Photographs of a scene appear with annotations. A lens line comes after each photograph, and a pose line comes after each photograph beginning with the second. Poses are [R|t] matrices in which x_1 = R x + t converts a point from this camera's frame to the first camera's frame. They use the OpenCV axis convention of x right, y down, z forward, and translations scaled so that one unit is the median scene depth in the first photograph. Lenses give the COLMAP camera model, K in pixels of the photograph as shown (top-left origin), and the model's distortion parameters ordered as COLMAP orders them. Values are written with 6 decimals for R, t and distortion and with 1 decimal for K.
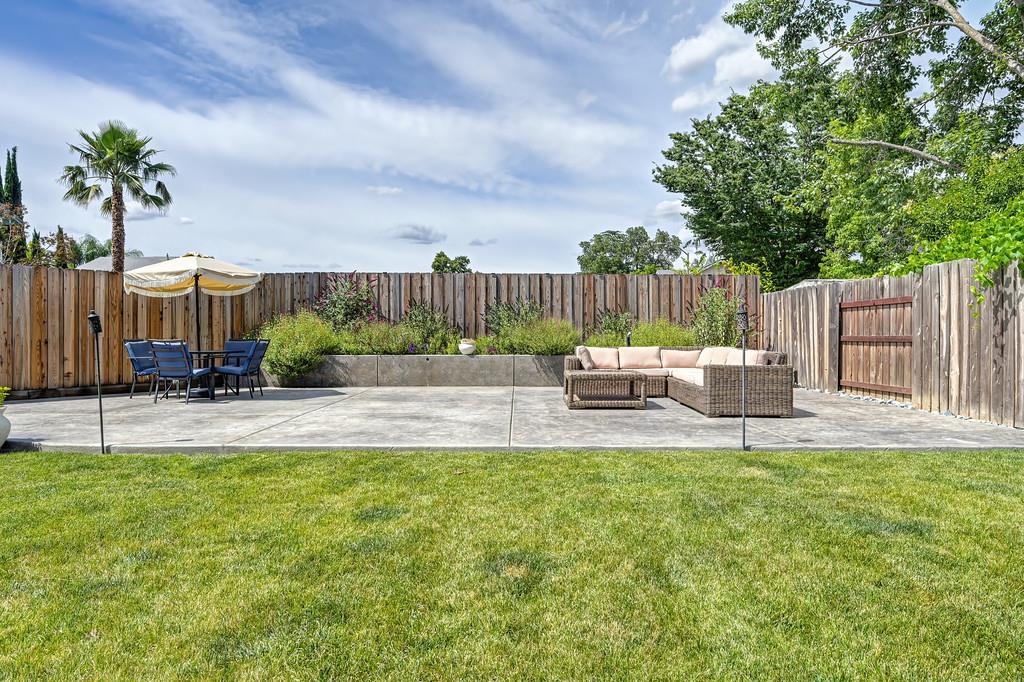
lens RADIAL K [[641.5, 0, 511.2], [0, 641.5, 328.7], [0, 0, 1]] dist [-0.001808, -0.002585]
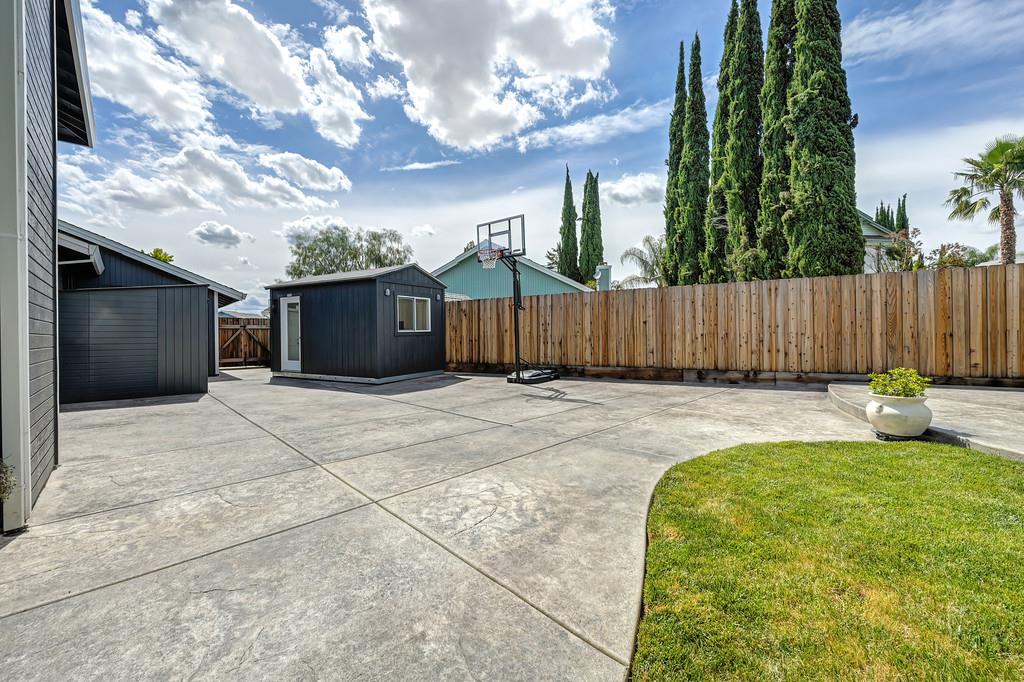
lens RADIAL K [[405.8, 0, 515.5], [0, 405.8, 338.1], [0, 0, 1]] dist [-0.002501, -0.000248]
pose [[0.150332, 0.009974, -0.988585, -0.103977], [0.021346, 0.999683, 0.013332, 0.000359], [0.988405, -0.023107, 0.150072, 0.102449]]
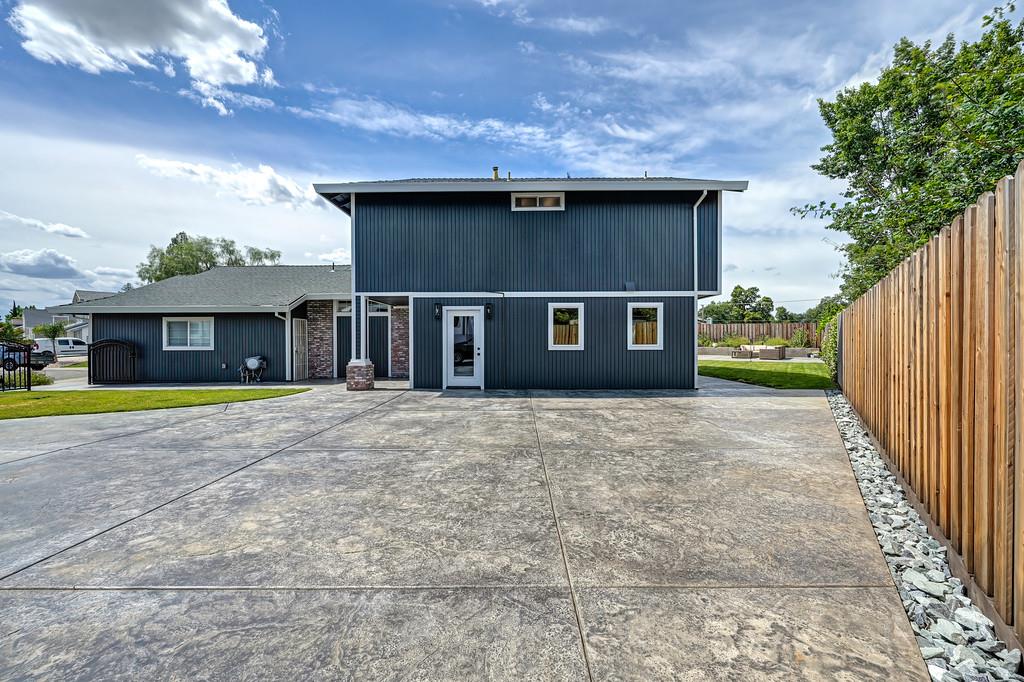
lens RADIAL K [[421.1, 0, 514.0], [0, 421.1, 354.7], [0, 0, 1]] dist [-0.002031, -0.000153]
pose [[0.818036, 0.019141, -0.574849, 0.337817], [0.008945, 0.998902, 0.045990, -0.034242], [0.575098, -0.042764, 0.816966, -1.417745]]
